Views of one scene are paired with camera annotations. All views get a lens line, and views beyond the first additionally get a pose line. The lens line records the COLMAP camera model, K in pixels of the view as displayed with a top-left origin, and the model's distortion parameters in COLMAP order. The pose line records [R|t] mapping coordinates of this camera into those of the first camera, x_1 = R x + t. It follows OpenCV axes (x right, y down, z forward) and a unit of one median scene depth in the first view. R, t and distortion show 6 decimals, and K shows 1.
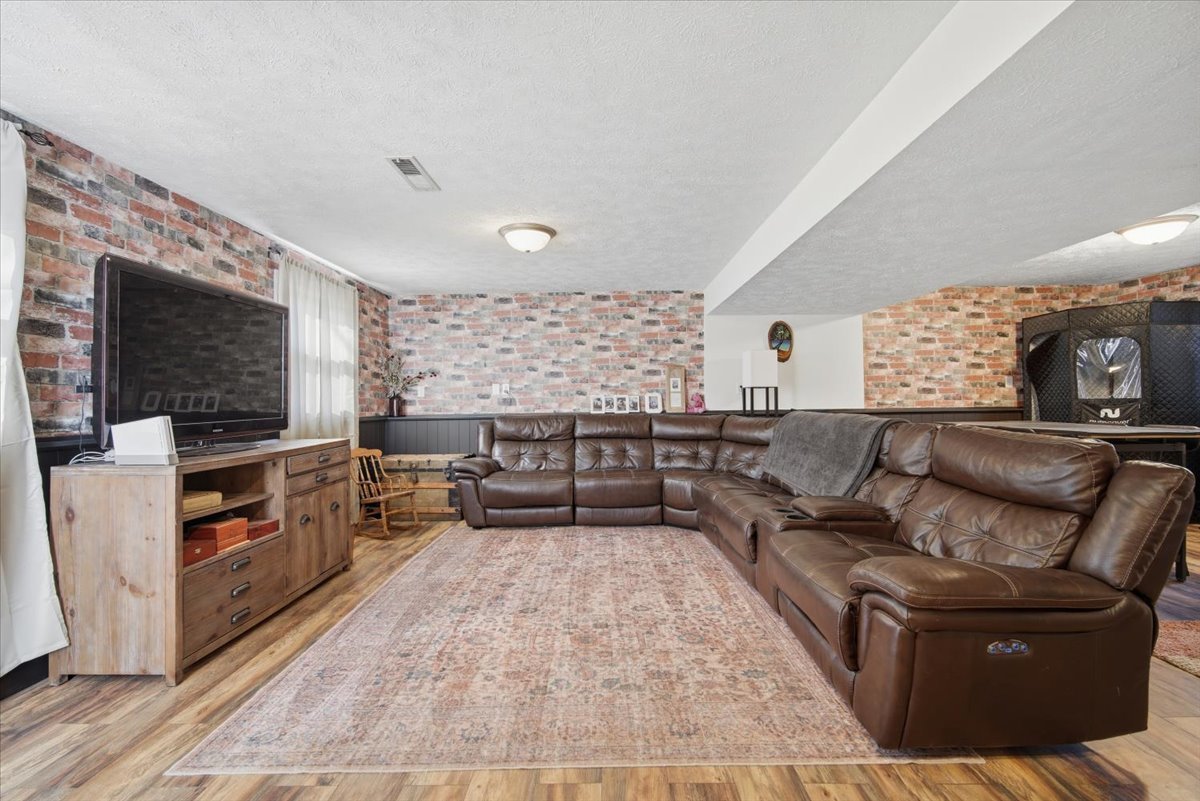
lens RADIAL K [[527.3, 0, 598.8], [0, 527.3, 397.9], [0, 0, 1]] dist [-0.014657, 0.004187]
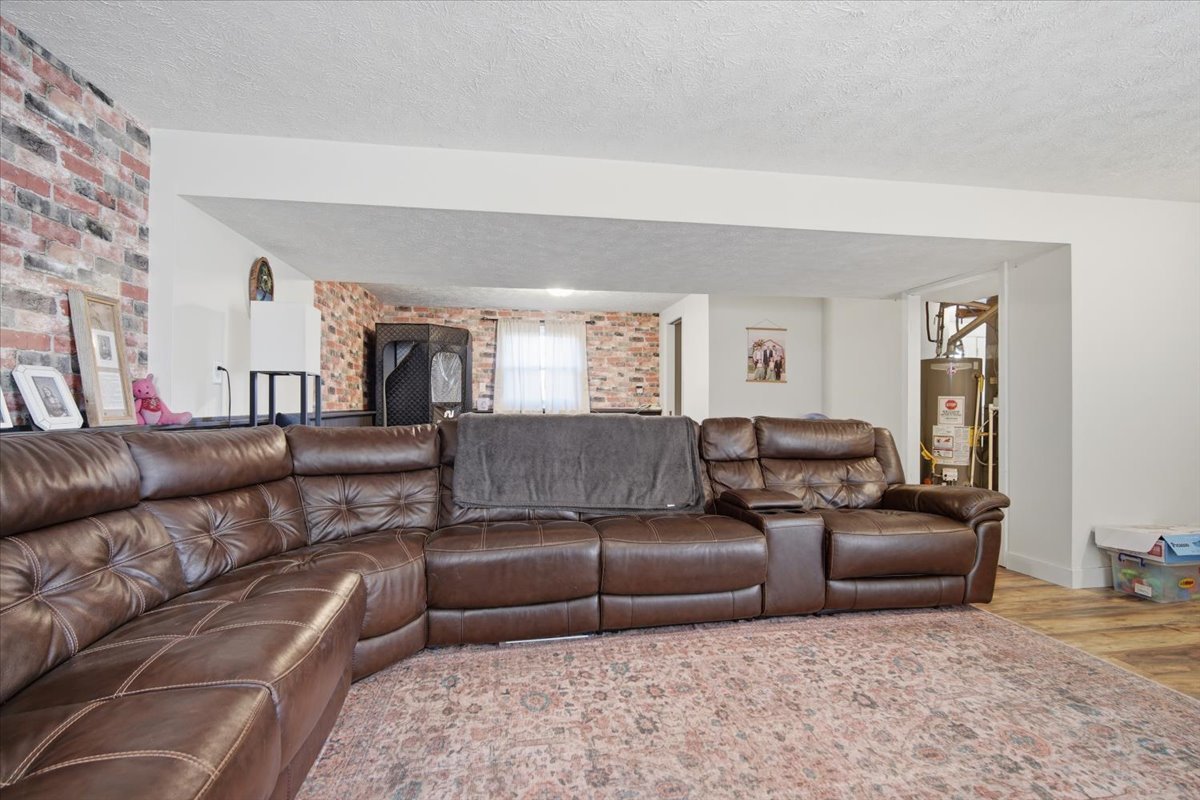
lens RADIAL K [[527.3, 0, 598.2], [0, 527.3, 405.4], [0, 0, 1]] dist [-0.014657, 0.004187]
pose [[-0.165675, 0.007946, 0.986148, -0.419592], [-0.004699, 0.999950, -0.008847, 0.024697], [-0.986169, -0.006099, -0.165630, 1.154468]]
